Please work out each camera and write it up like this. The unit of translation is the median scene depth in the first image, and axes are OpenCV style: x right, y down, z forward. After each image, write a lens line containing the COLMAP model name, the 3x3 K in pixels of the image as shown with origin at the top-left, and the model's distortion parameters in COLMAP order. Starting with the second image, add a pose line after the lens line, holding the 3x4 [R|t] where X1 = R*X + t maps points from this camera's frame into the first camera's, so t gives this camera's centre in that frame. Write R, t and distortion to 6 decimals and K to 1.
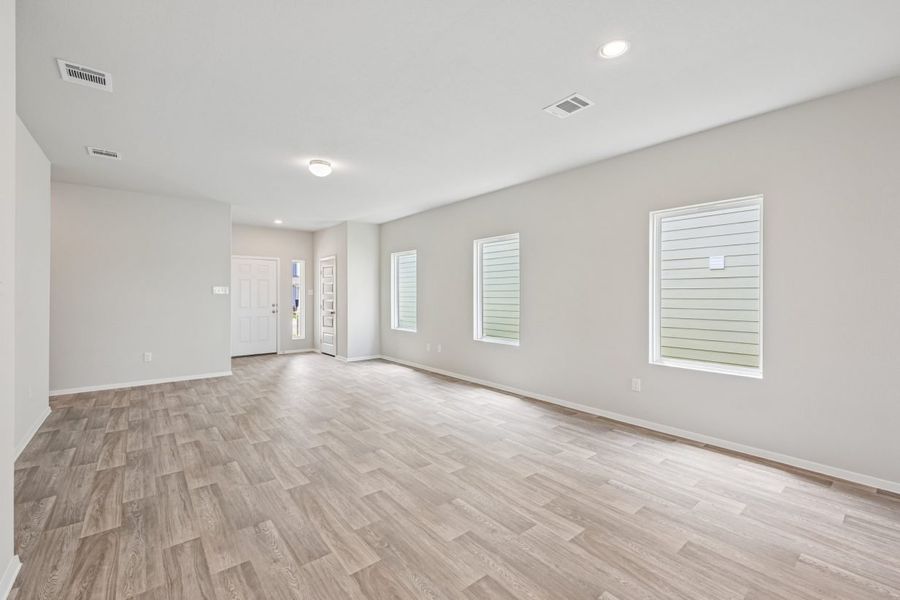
lens RADIAL K [[379.9, 0, 452.0], [0, 379.9, 301.1], [0, 0, 1]] dist [0.000236, 0.000223]
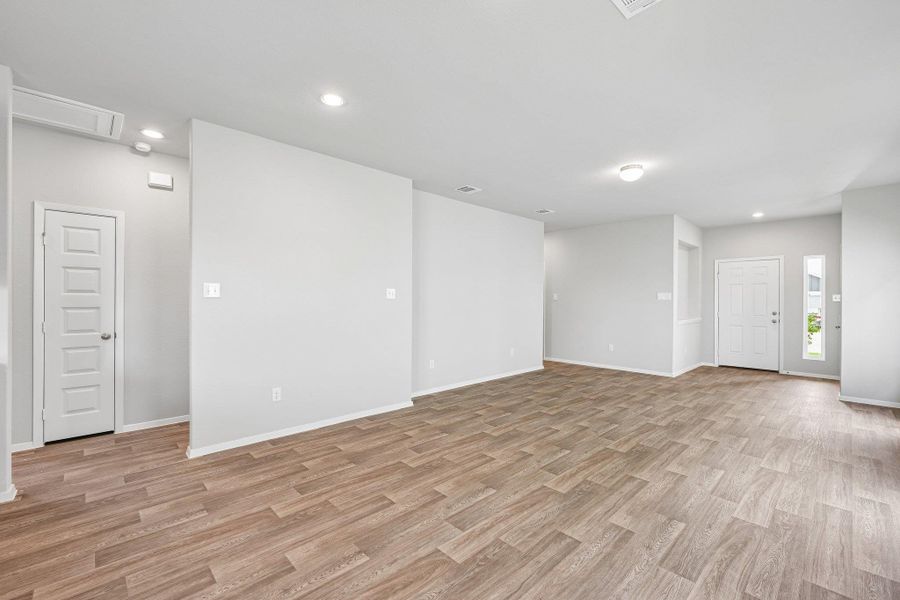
lens RADIAL K [[379.9, 0, 452.0], [0, 379.9, 301.1], [0, 0, 1]] dist [0.000236, 0.000223]
pose [[0.068078, 0.003036, -0.997675, 0.298243], [-0.022859, 0.999738, 0.001482, -0.001127], [0.997418, 0.022705, 0.068130, 0.230670]]
